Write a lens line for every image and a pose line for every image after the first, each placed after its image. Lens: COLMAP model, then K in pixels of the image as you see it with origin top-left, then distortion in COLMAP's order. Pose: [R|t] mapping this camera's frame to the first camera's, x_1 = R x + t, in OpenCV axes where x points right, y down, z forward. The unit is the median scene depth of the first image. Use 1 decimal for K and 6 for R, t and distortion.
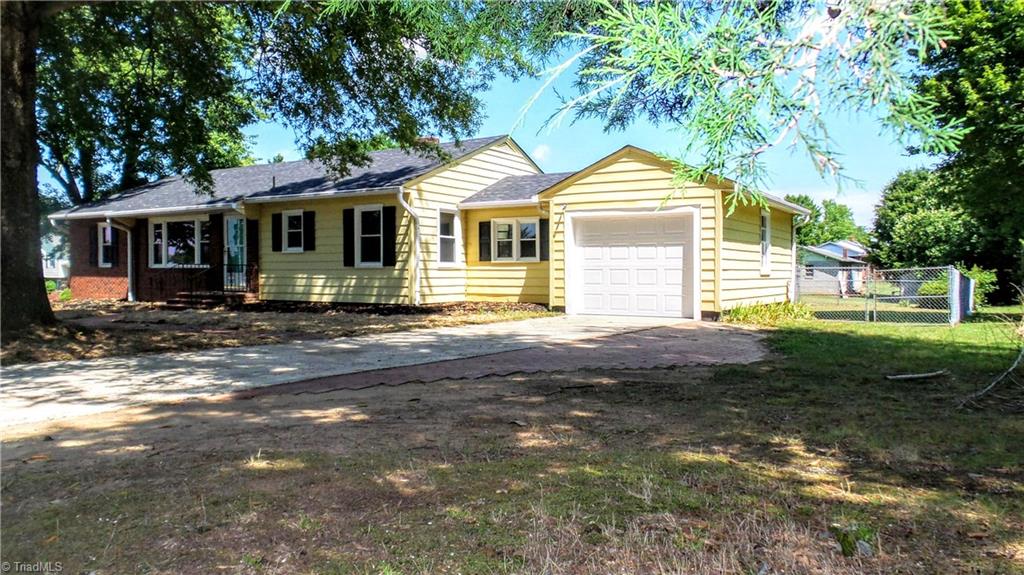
lens RADIAL K [[711.9, 0, 519.1], [0, 711.9, 293.4], [0, 0, 1]] dist [0.008055, 0.003872]
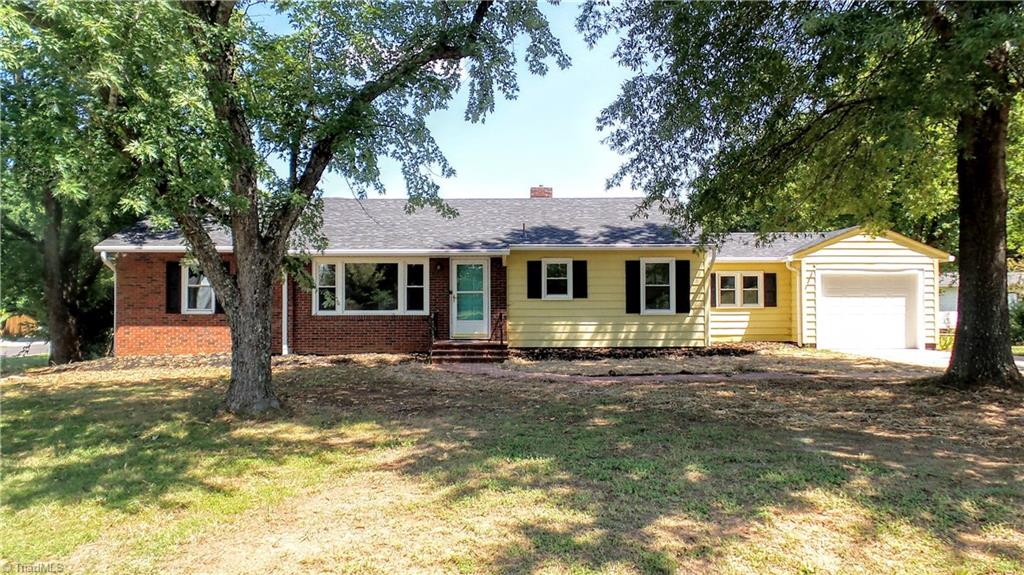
lens RADIAL K [[711.9, 0, 508.9], [0, 711.9, 294.9], [0, 0, 1]] dist [0.008055, 0.003872]
pose [[0.854004, -0.002545, 0.520261, -1.012643], [0.019109, 0.999467, -0.026477, -0.043342], [-0.519916, 0.032553, 0.853597, 0.184585]]
